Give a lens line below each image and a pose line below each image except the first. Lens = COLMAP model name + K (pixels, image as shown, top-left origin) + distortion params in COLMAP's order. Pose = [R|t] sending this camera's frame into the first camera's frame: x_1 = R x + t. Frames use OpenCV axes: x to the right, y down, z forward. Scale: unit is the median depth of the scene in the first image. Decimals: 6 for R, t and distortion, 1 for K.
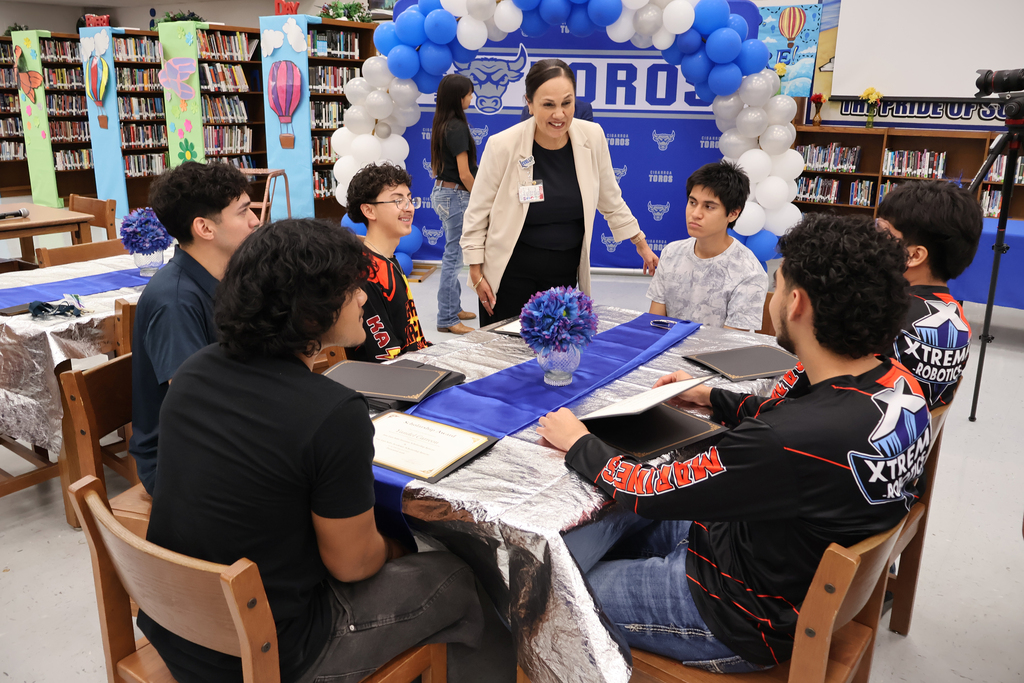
lens RADIAL K [[838.7, 0, 505.0], [0, 838.7, 336.7], [0, 0, 1]] dist [0.057638, -0.020705]
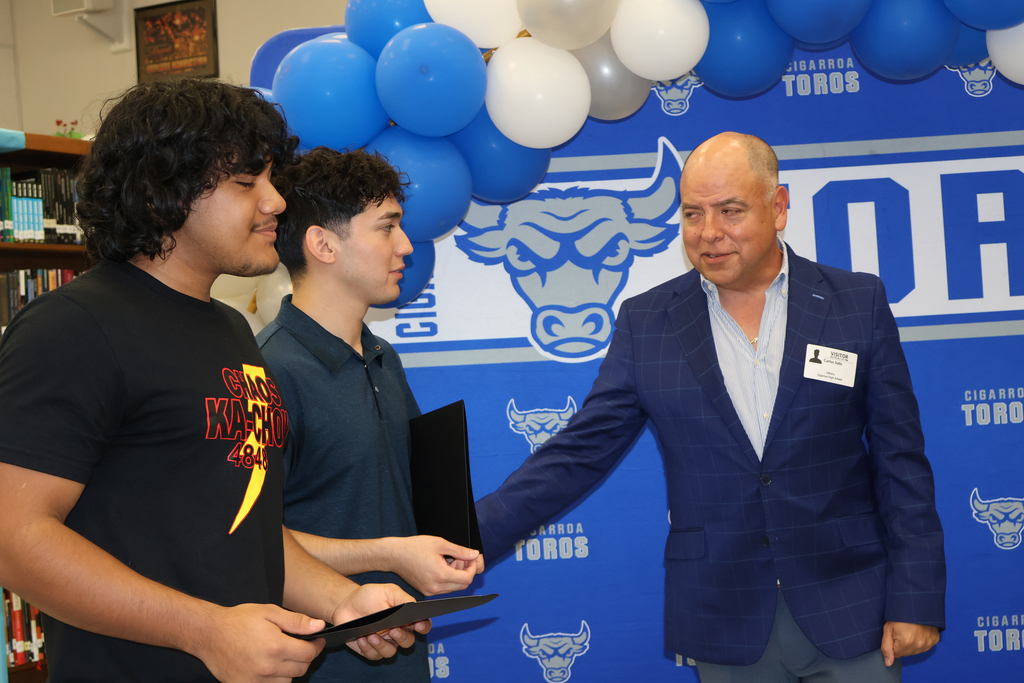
lens RADIAL K [[1615.6, 0, 495.9], [0, 1615.6, 320.3], [0, 0, 1]] dist [0.041683, 0.000000]
pose [[0.994699, -0.082071, 0.061949, -0.084798], [0.096245, 0.955179, -0.279947, -0.118748], [-0.036196, 0.284426, 0.958015, 0.440780]]
